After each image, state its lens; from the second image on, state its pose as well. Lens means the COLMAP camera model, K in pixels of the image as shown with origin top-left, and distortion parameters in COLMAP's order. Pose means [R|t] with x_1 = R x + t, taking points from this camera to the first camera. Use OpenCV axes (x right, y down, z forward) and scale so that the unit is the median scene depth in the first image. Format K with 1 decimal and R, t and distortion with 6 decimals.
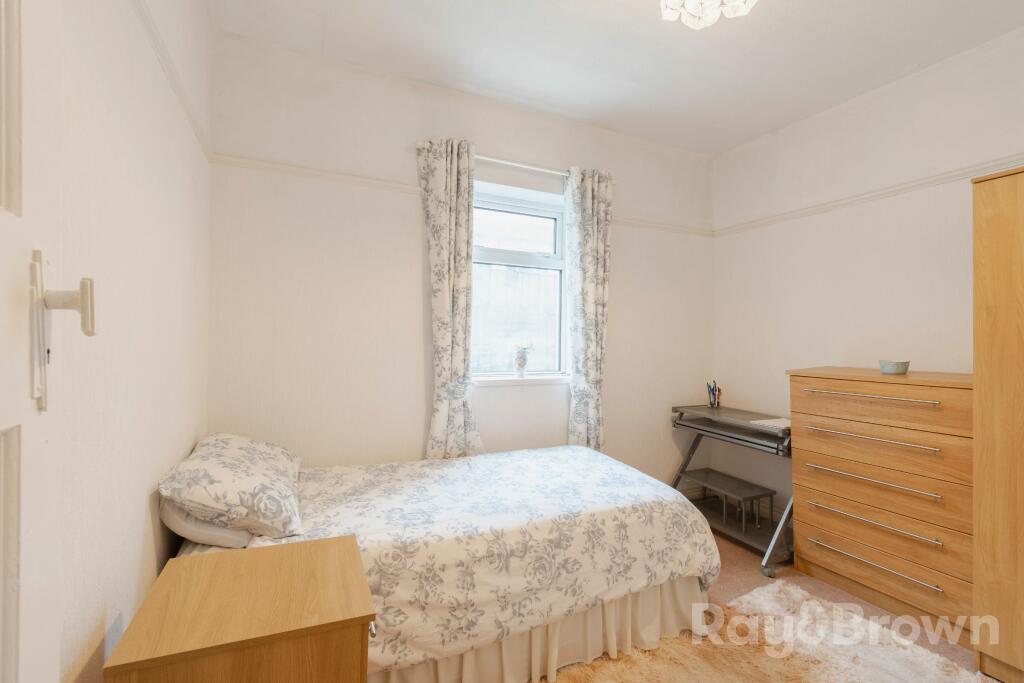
lens RADIAL K [[461.4, 0, 511.4], [0, 461.4, 350.8], [0, 0, 1]] dist [0.001272, -0.000140]
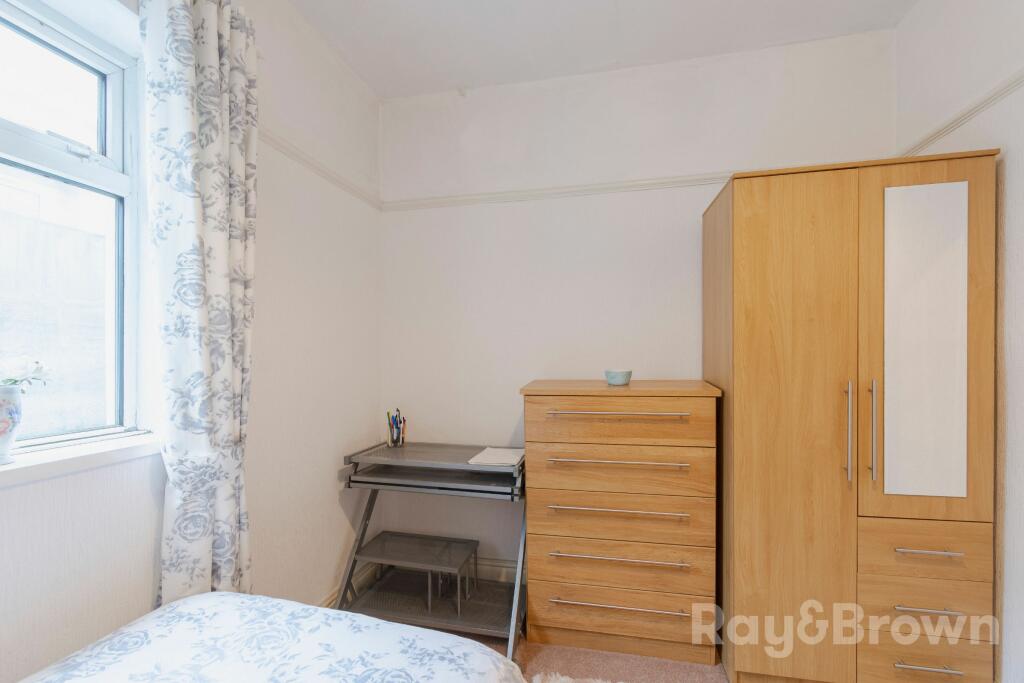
lens RADIAL K [[461.4, 0, 511.4], [0, 461.4, 350.8], [0, 0, 1]] dist [0.001272, -0.000140]
pose [[0.618948, -0.011329, 0.785350, -0.012082], [0.035737, 0.999267, -0.013750, -0.009661], [-0.784618, 0.036577, 0.618899, 0.480681]]
